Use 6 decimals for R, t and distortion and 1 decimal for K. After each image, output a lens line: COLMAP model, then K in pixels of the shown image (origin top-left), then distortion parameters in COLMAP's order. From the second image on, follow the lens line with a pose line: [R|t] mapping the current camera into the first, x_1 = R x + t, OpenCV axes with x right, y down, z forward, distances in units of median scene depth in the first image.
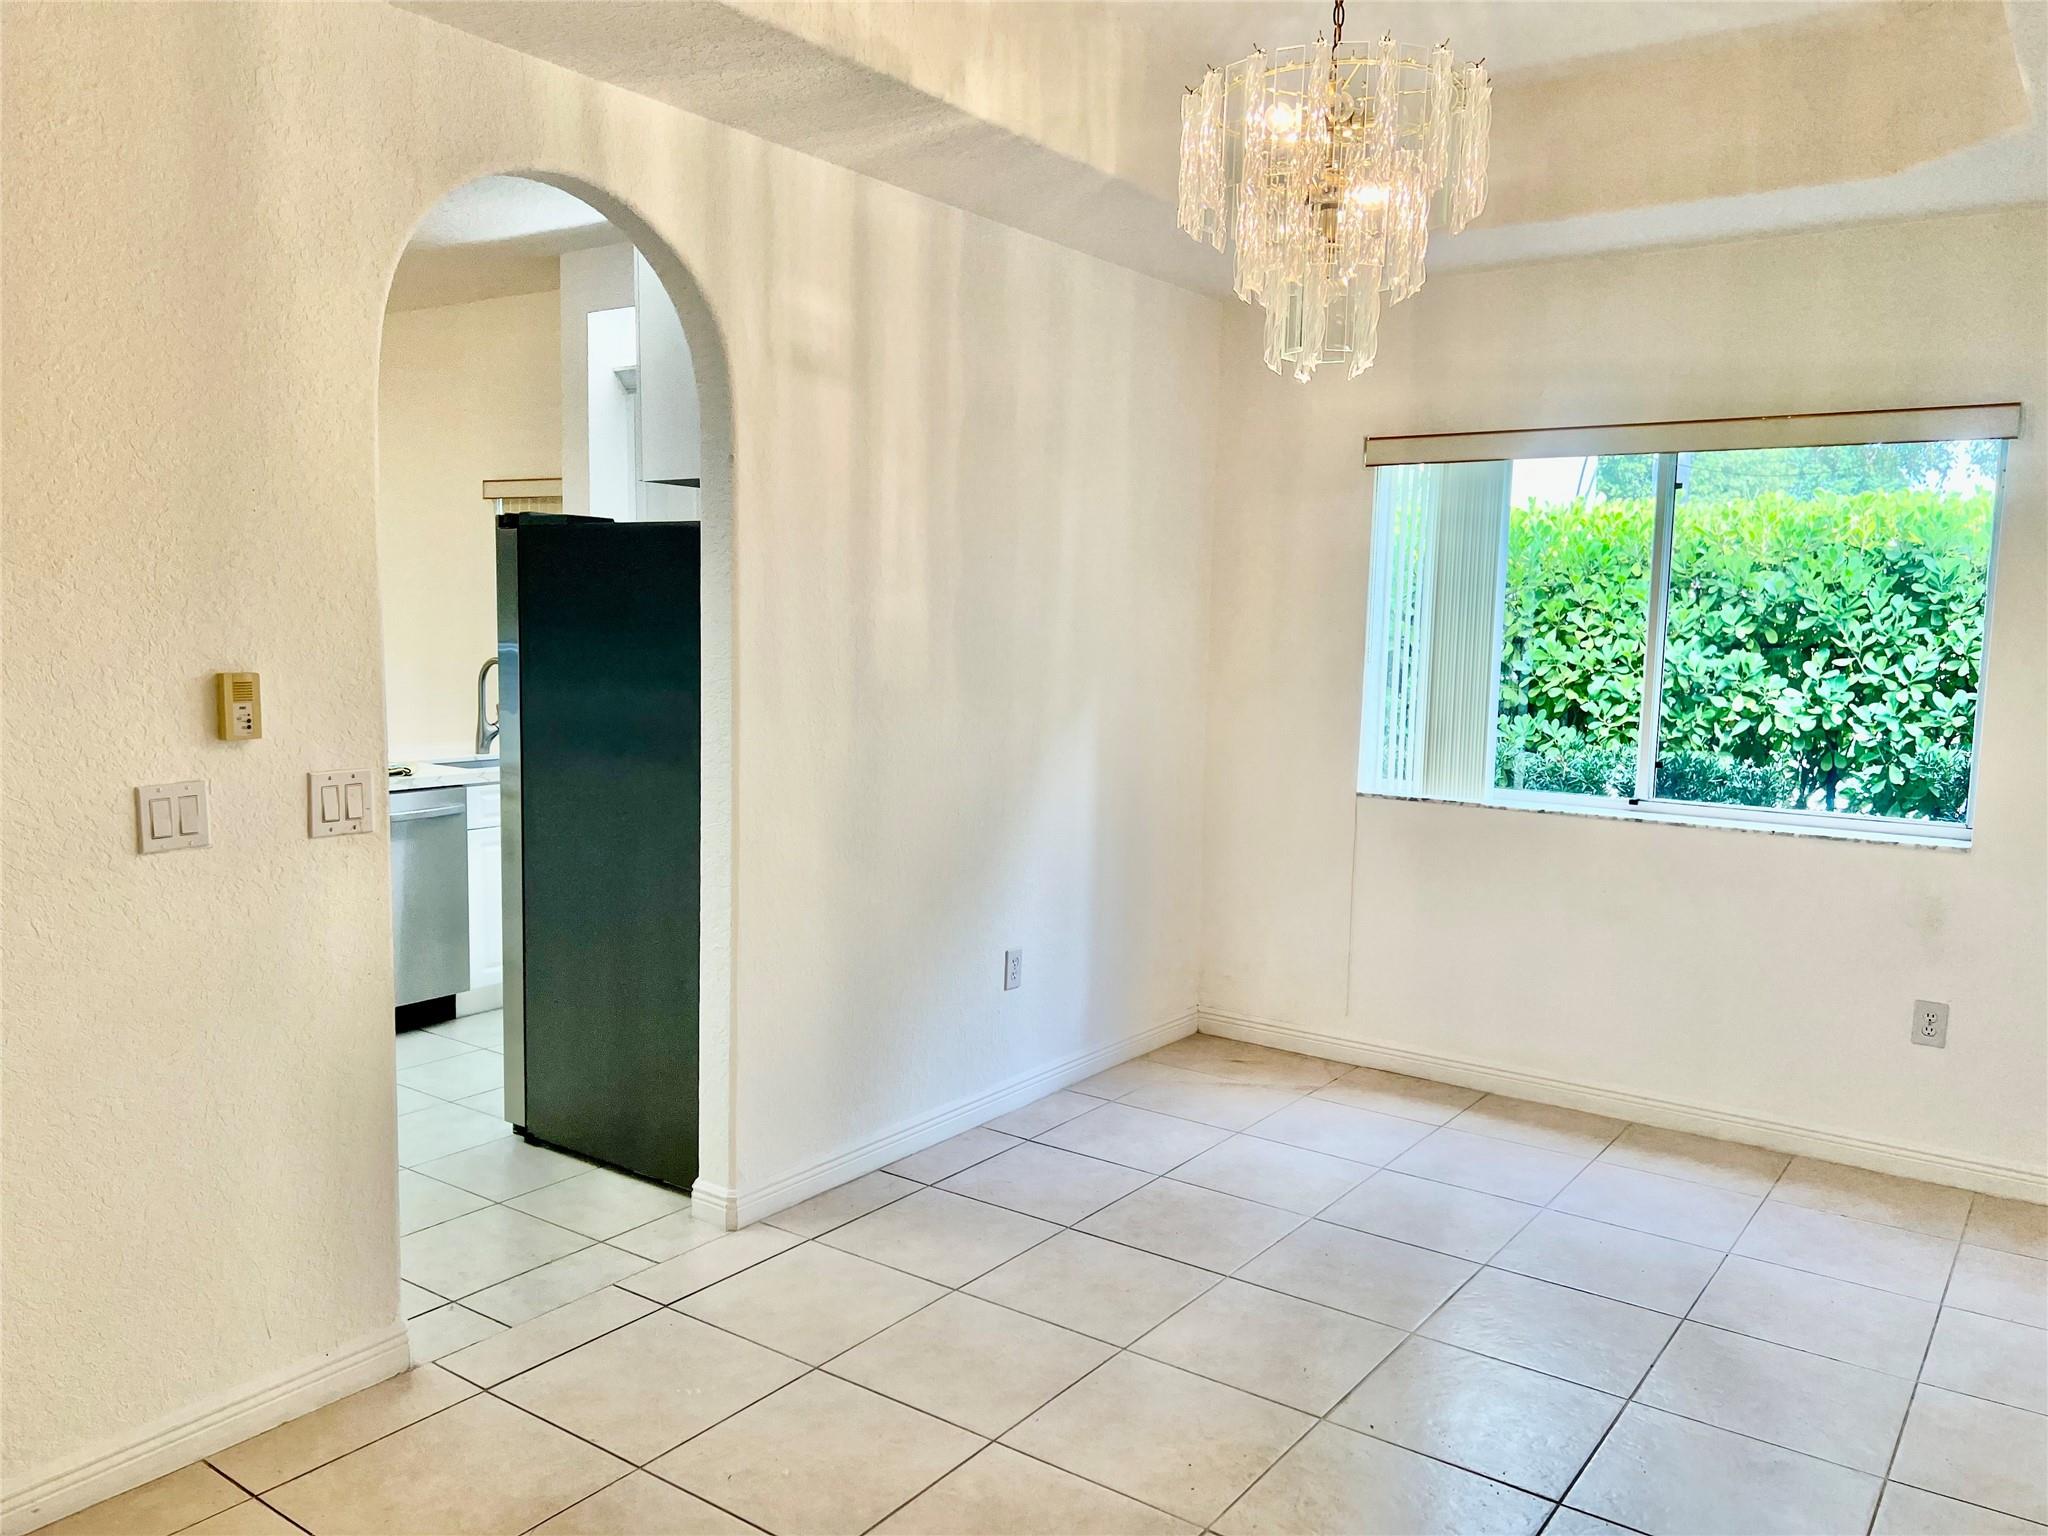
lens RADIAL K [[1542.2, 0, 1020.7], [0, 1542.2, 795.9], [0, 0, 1]] dist [0.051370, -0.008936]
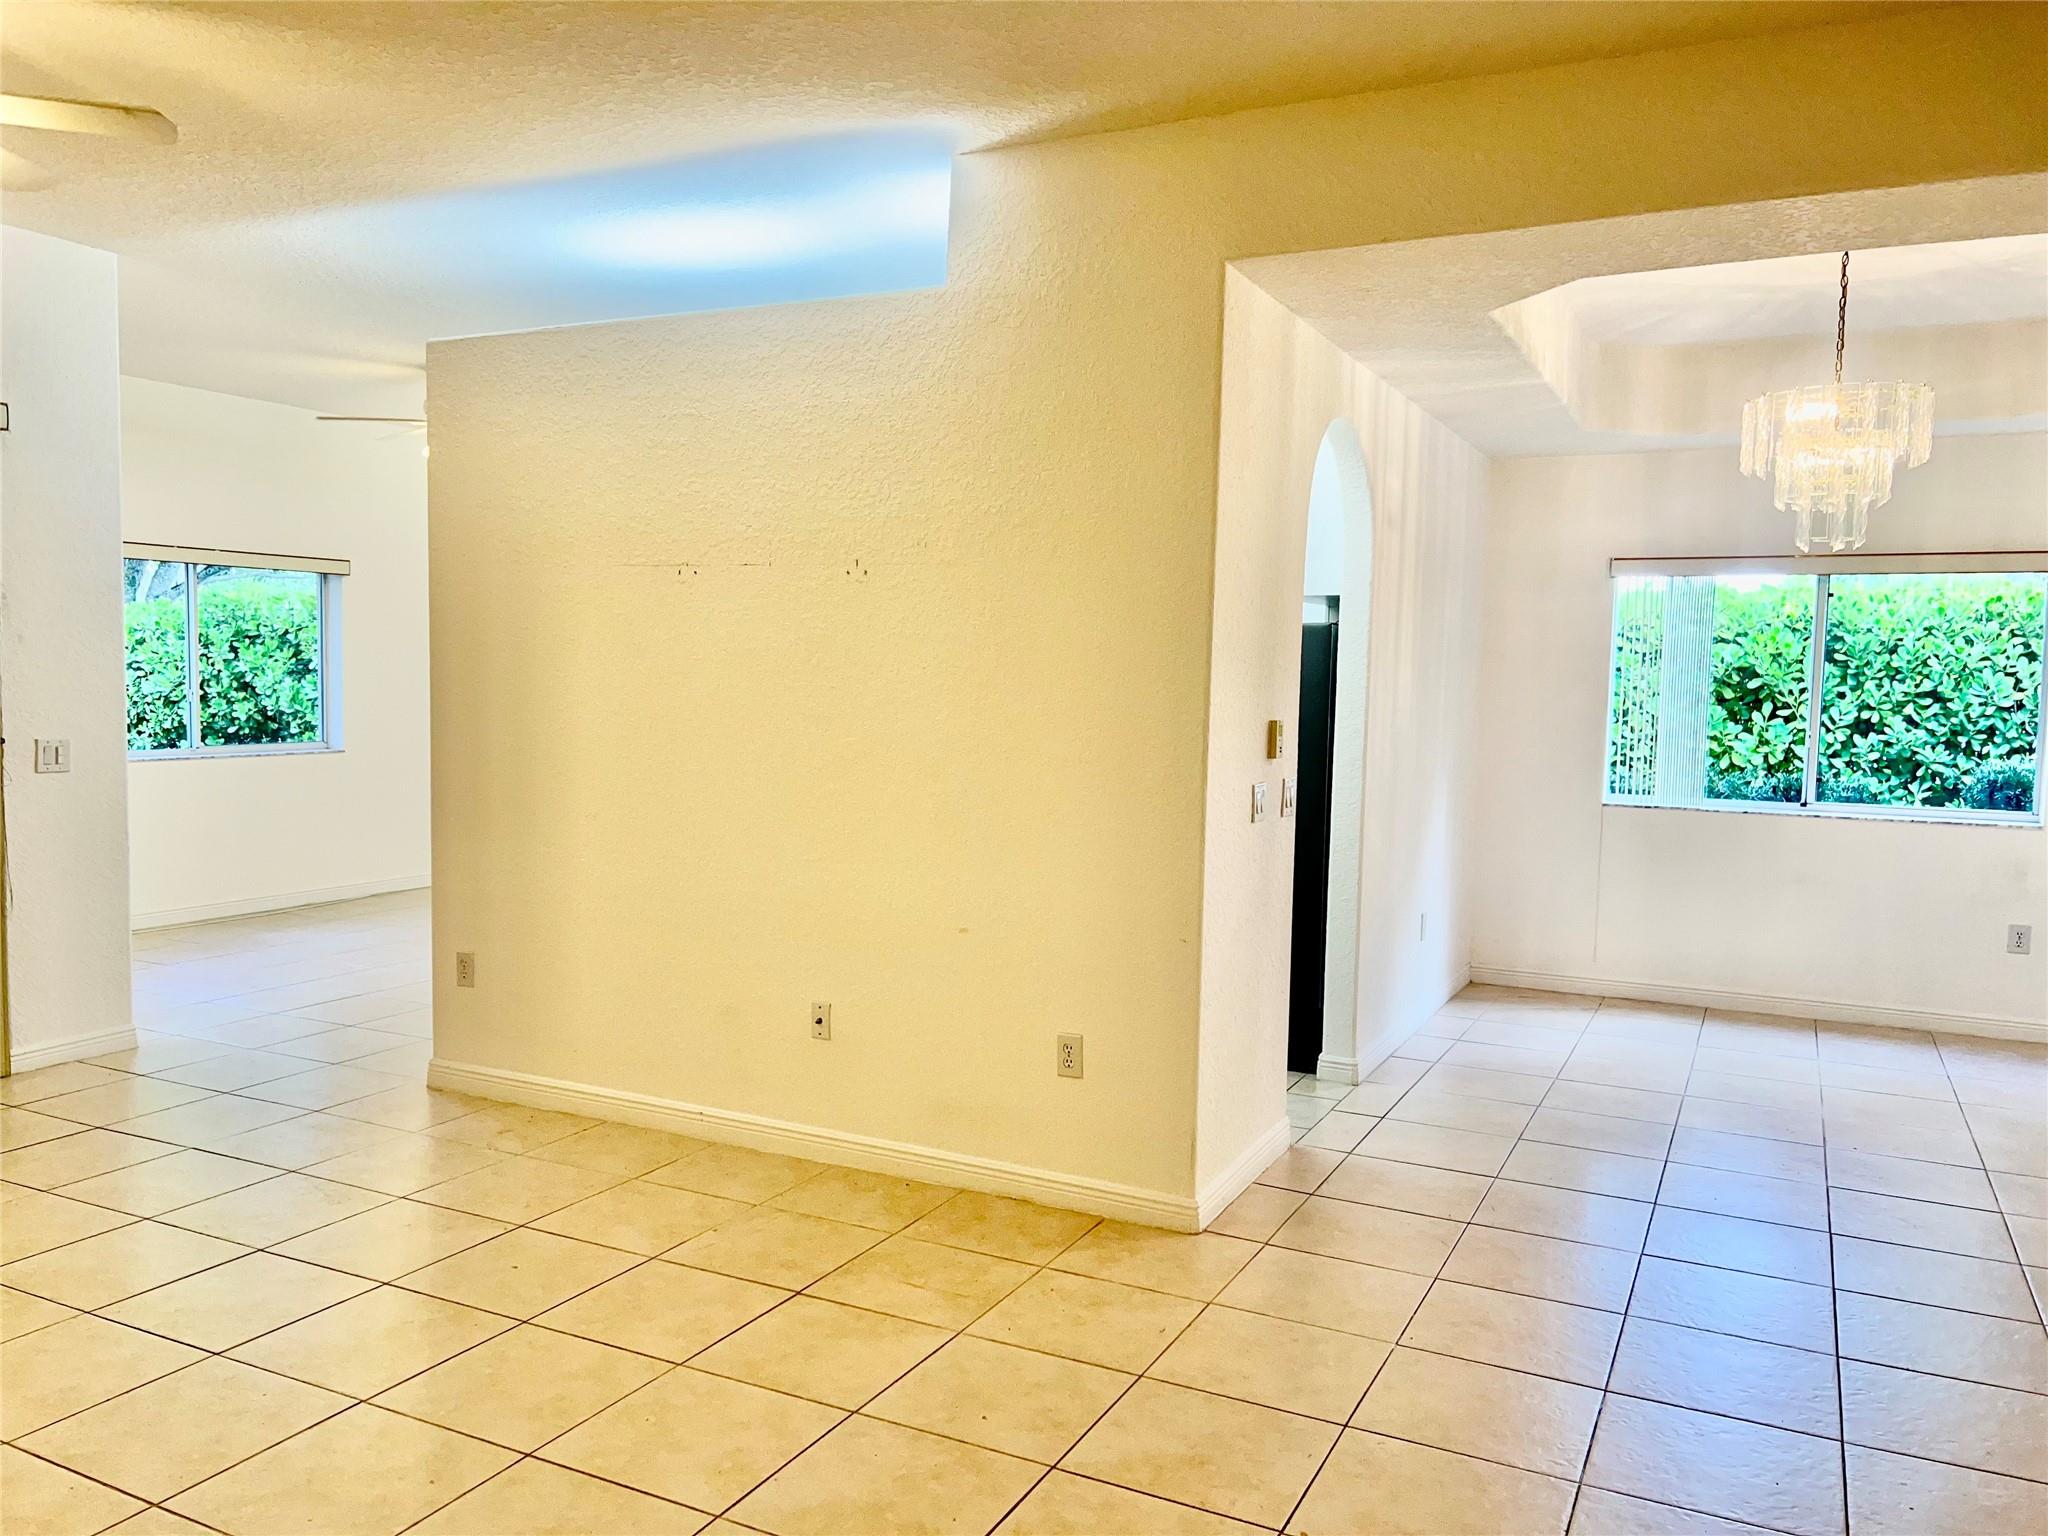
lens RADIAL K [[1542.2, 0, 1020.7], [0, 1542.2, 795.9], [0, 0, 1]] dist [0.051370, -0.008936]
pose [[0.987954, -0.016715, 0.153841, -0.322204], [0.022525, 0.999094, -0.036097, 0.017994], [-0.153099, 0.039127, 0.987436, -0.202344]]
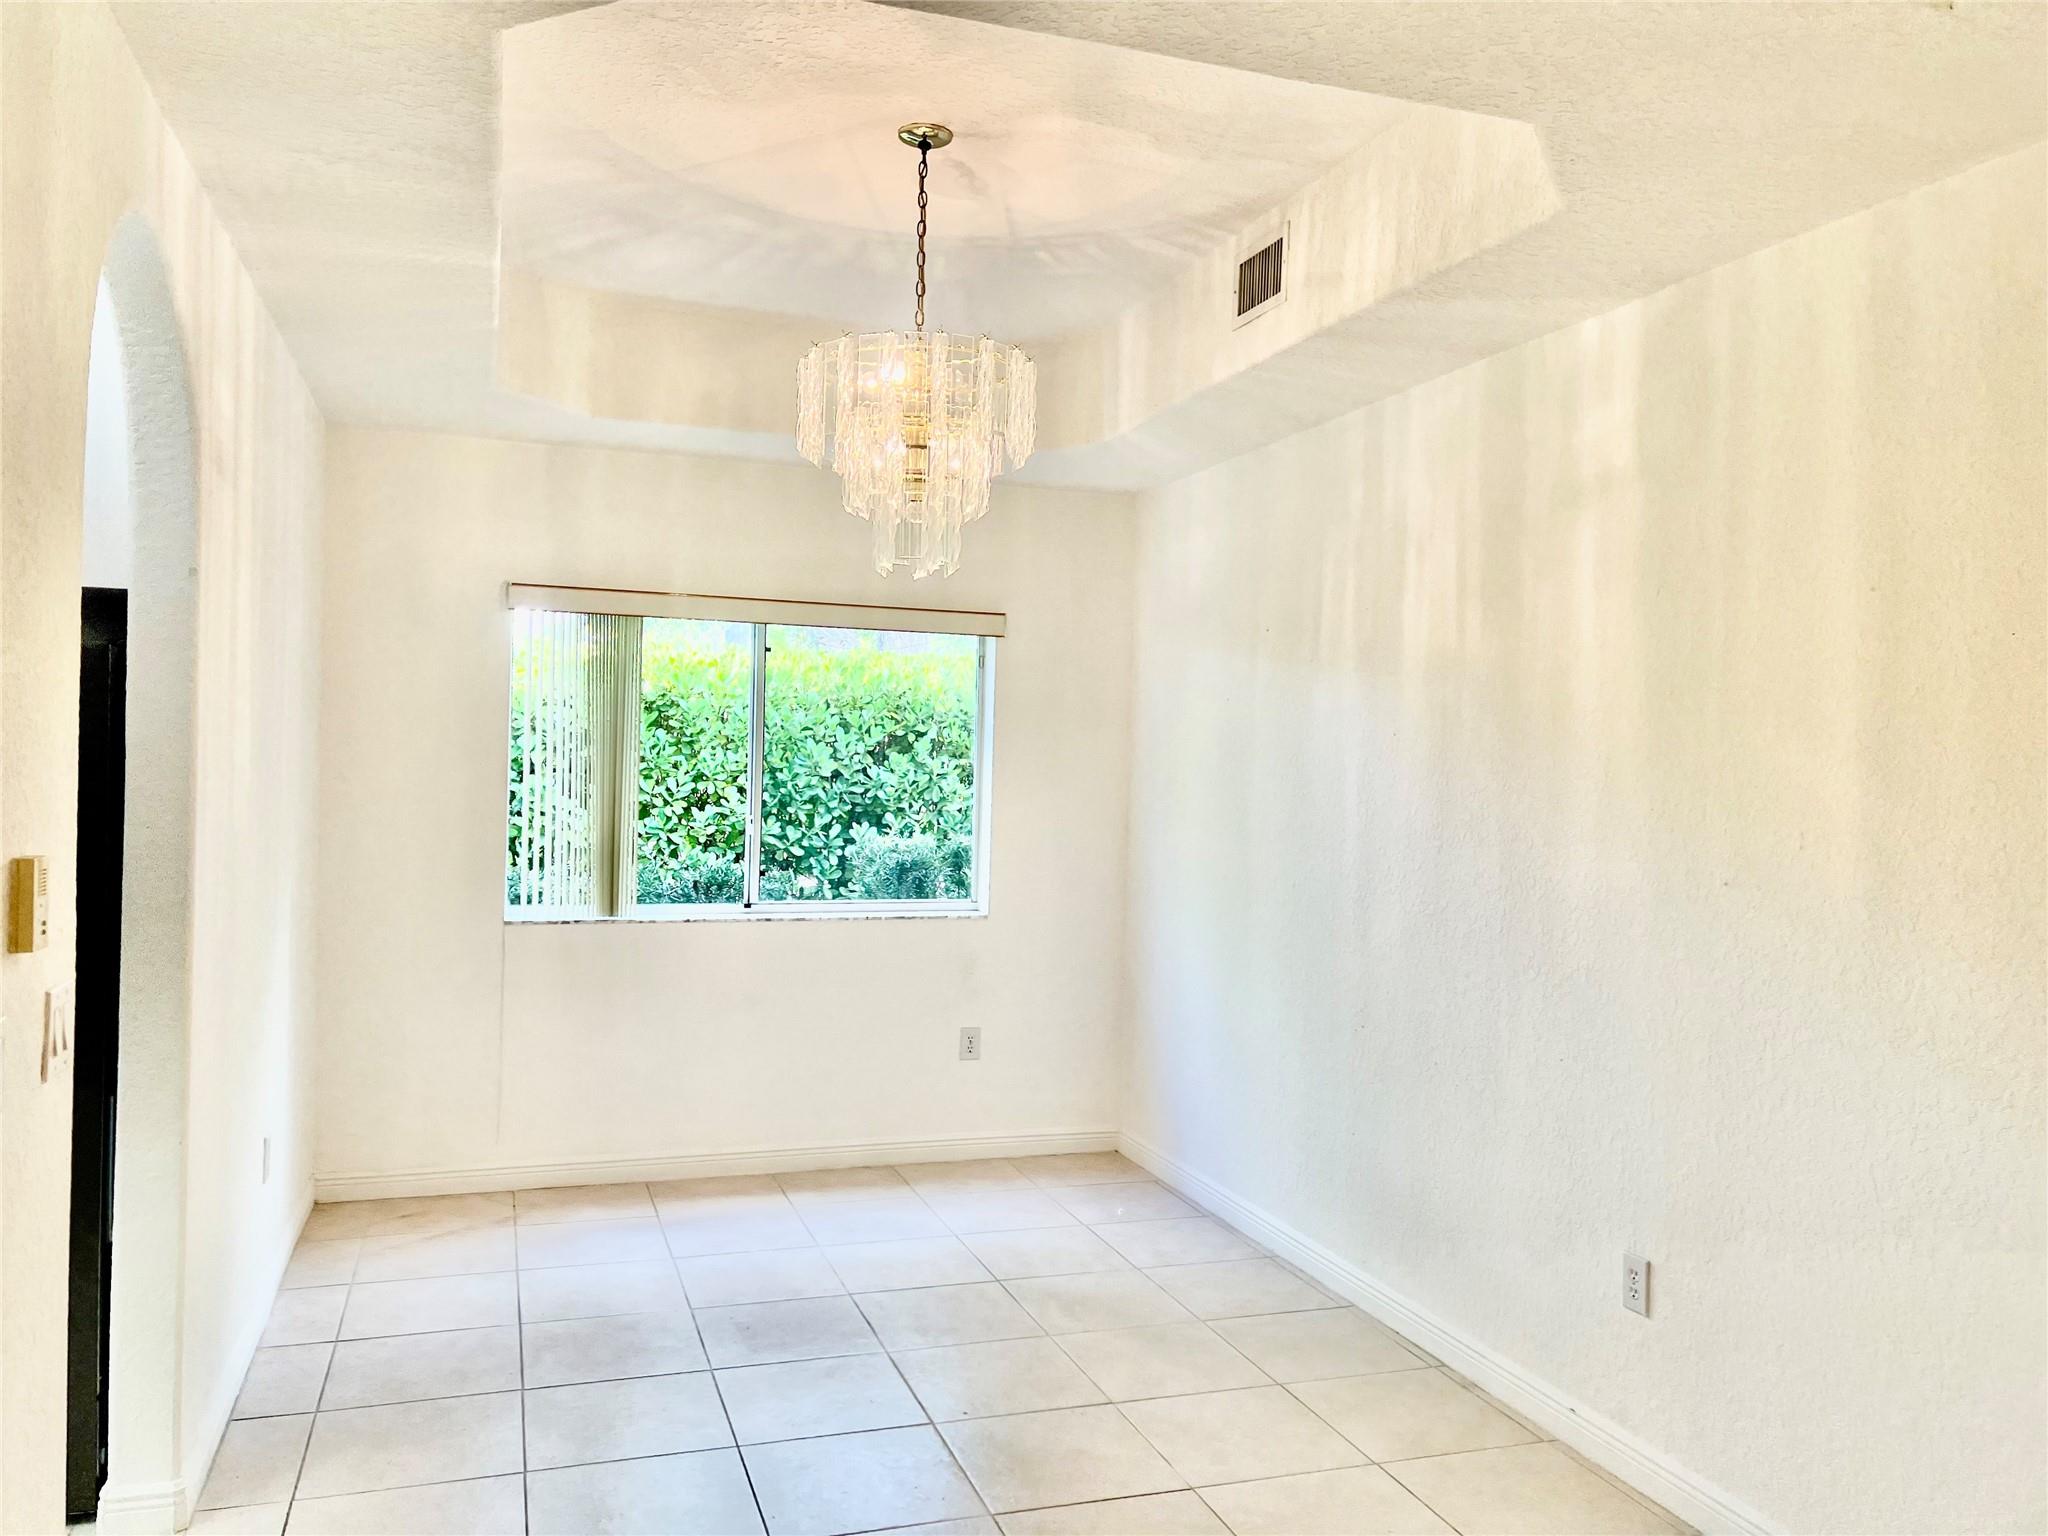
lens RADIAL K [[1550.6, 0, 1024.0], [0, 1550.6, 768.0], [0, 0, 1]] dist [0.054800, -0.042557]
pose [[0.593375, -0.013265, 0.804817, -0.249371], [0.088269, 0.994906, -0.048681, -0.013789], [-0.800071, 0.099927, 0.591524, 0.059258]]
